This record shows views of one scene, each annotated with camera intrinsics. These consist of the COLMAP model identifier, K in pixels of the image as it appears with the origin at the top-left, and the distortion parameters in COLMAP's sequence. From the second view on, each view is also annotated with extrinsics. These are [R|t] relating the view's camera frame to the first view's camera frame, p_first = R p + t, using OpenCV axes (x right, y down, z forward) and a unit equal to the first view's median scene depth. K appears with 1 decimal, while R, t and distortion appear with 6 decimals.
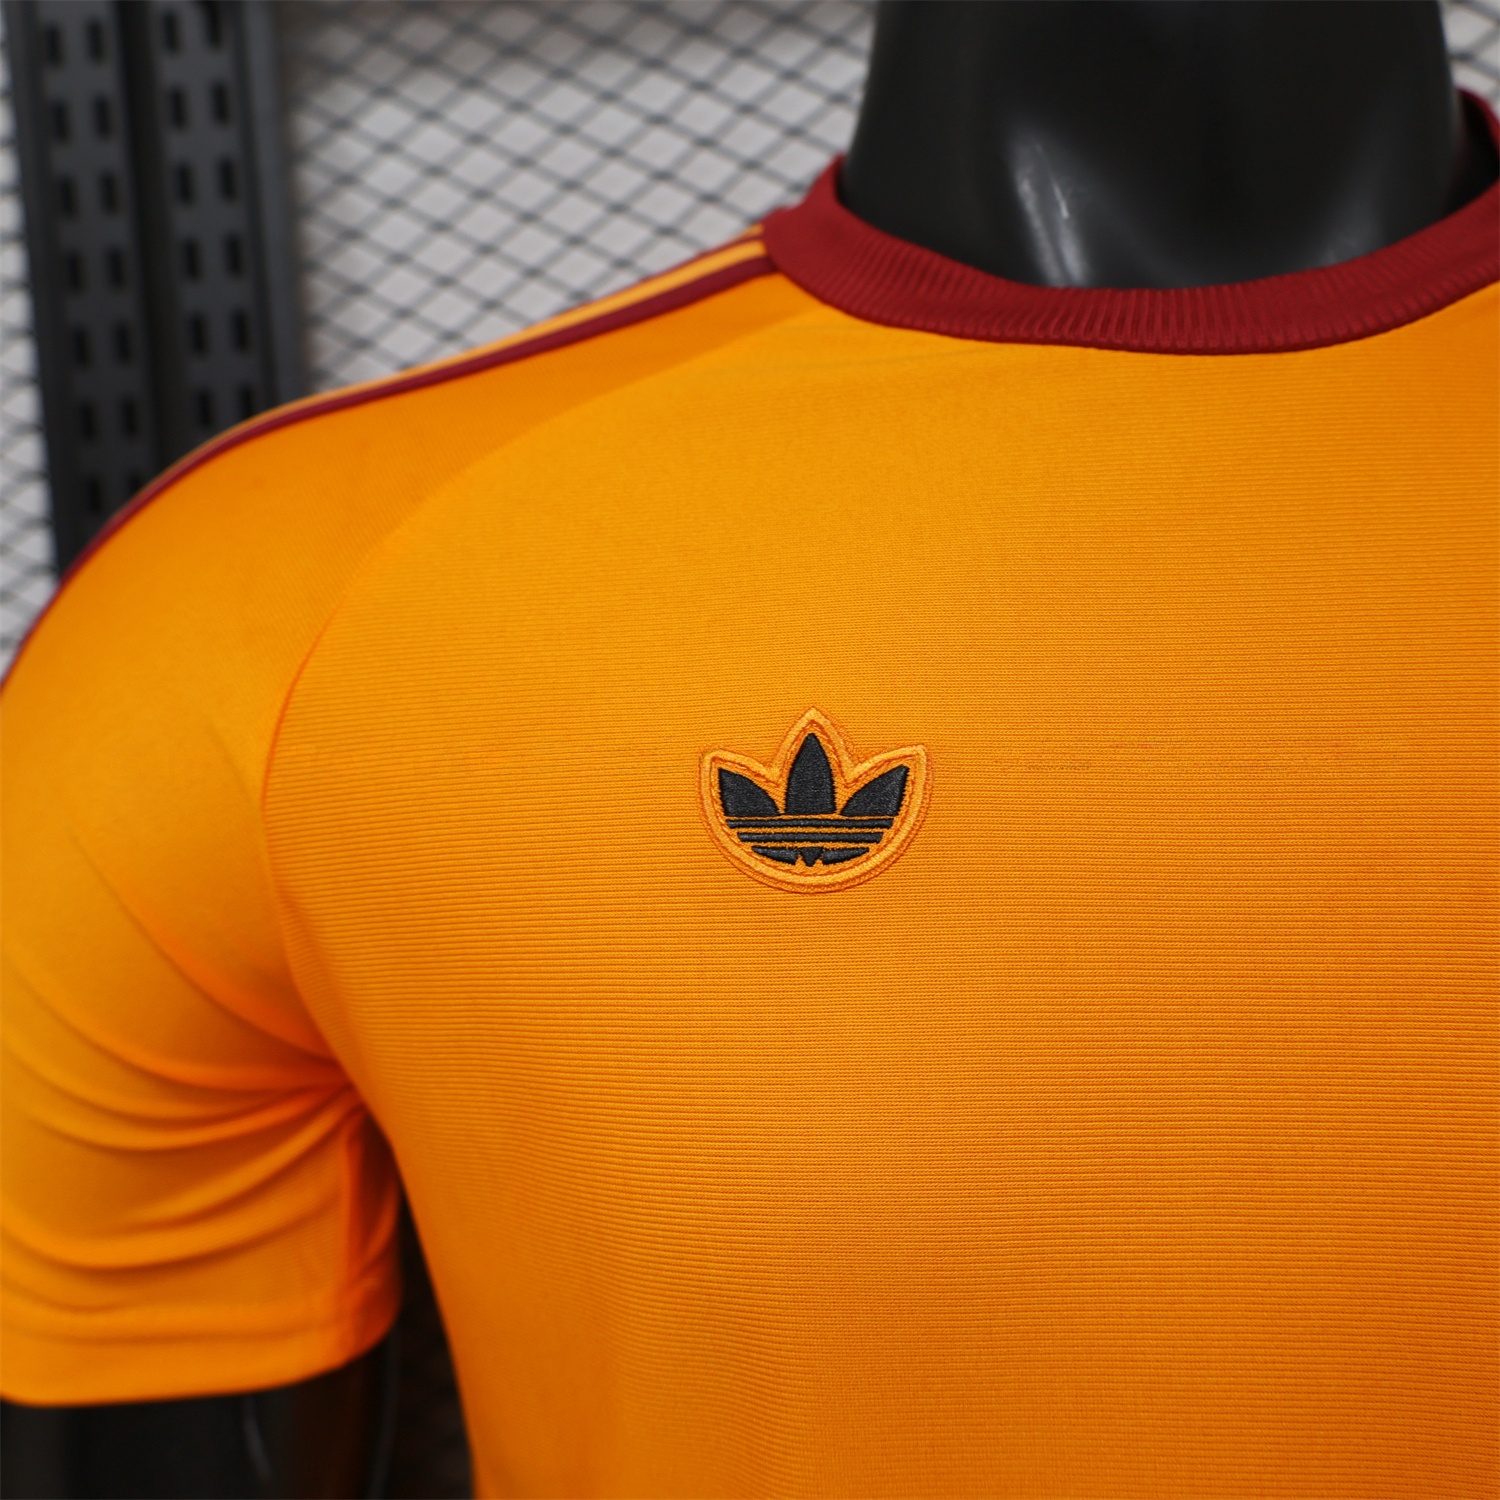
lens RADIAL K [[1607.6, 0, 750.0], [0, 1607.6, 750.0], [0, 0, 1]] dist [0.007188, 0.018395]
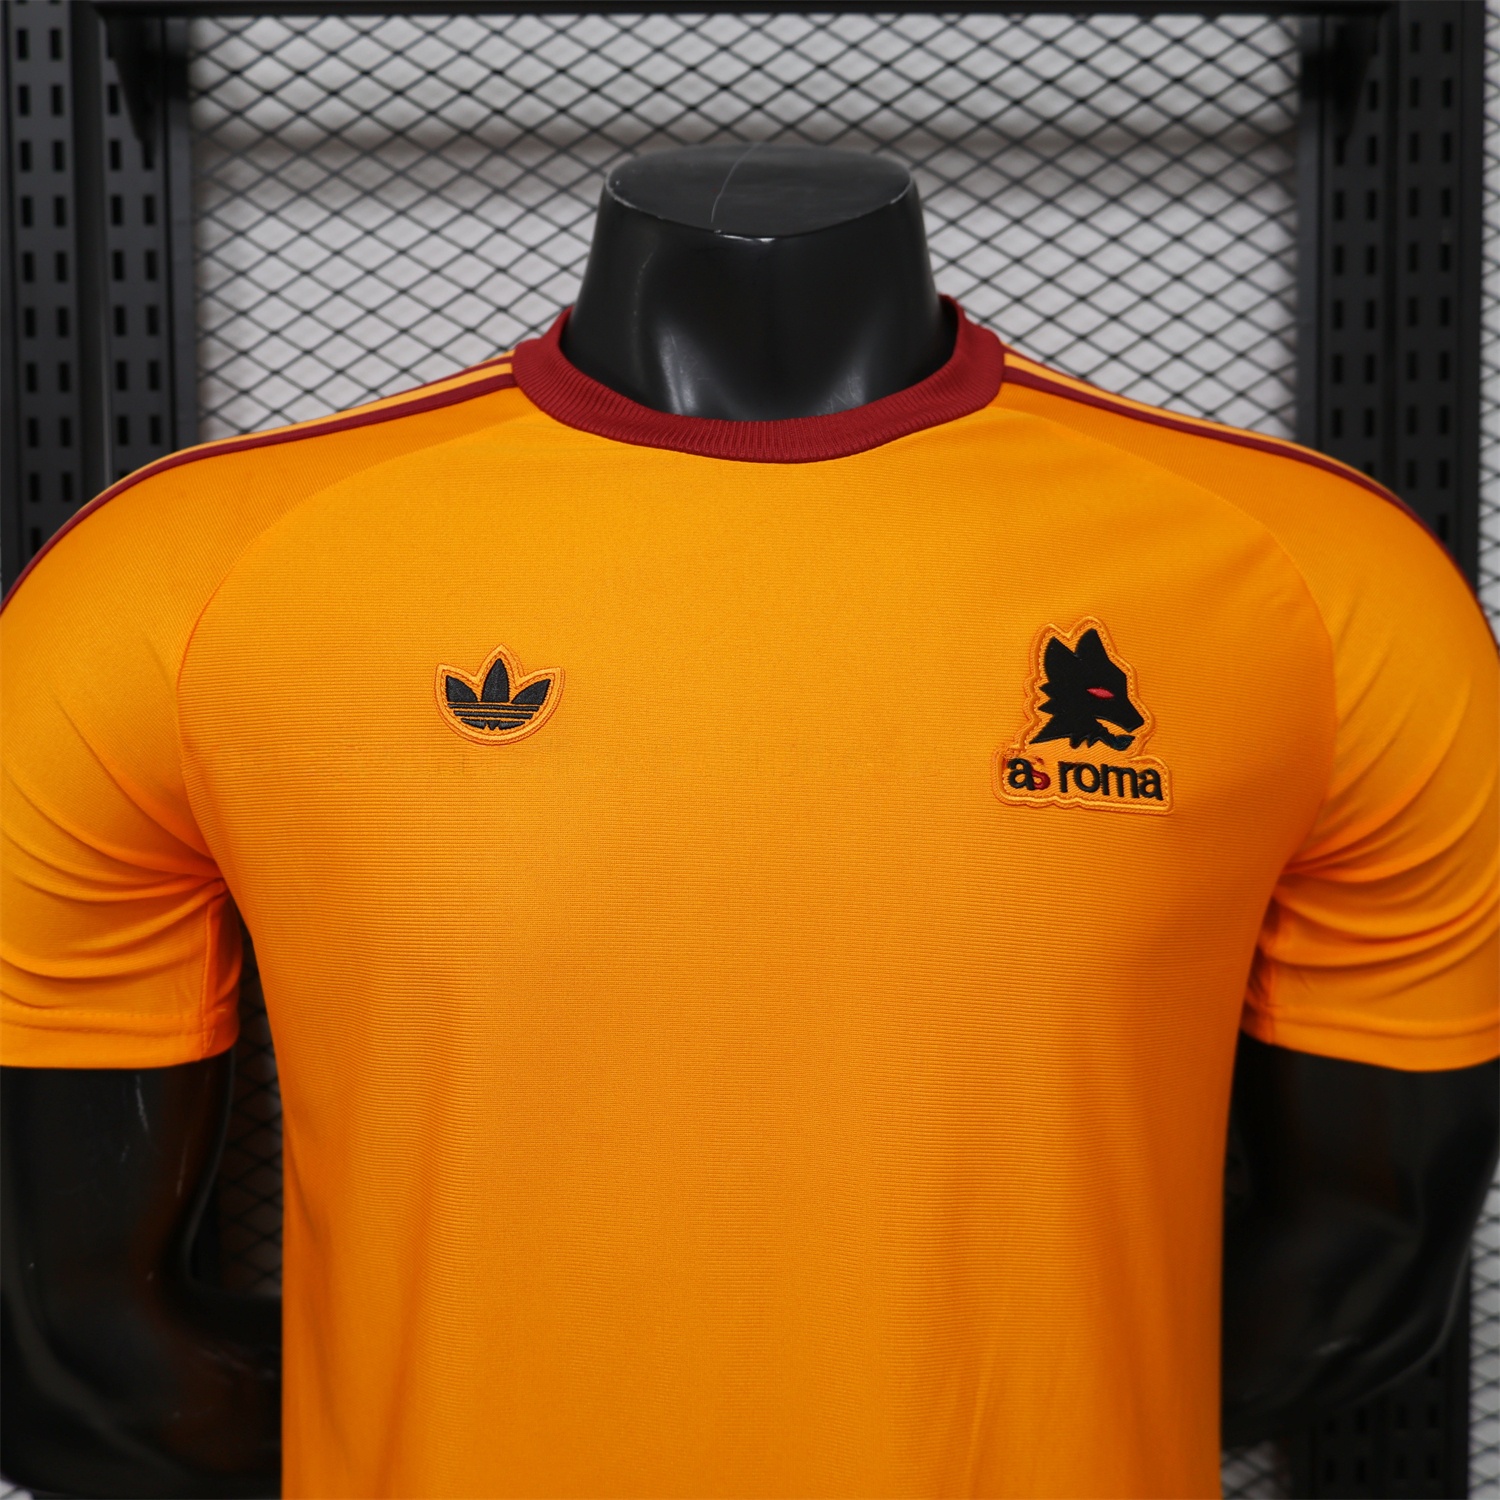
lens RADIAL K [[1543.5, 0, 750.0], [0, 1543.5, 750.0], [0, 0, 1]] dist [-0.006968, -0.012941]
pose [[0.993107, 0.053833, 0.104116, 0.119604], [-0.052900, 0.998531, -0.011704, 0.081407], [-0.104593, 0.006115, 0.994496, -0.622226]]
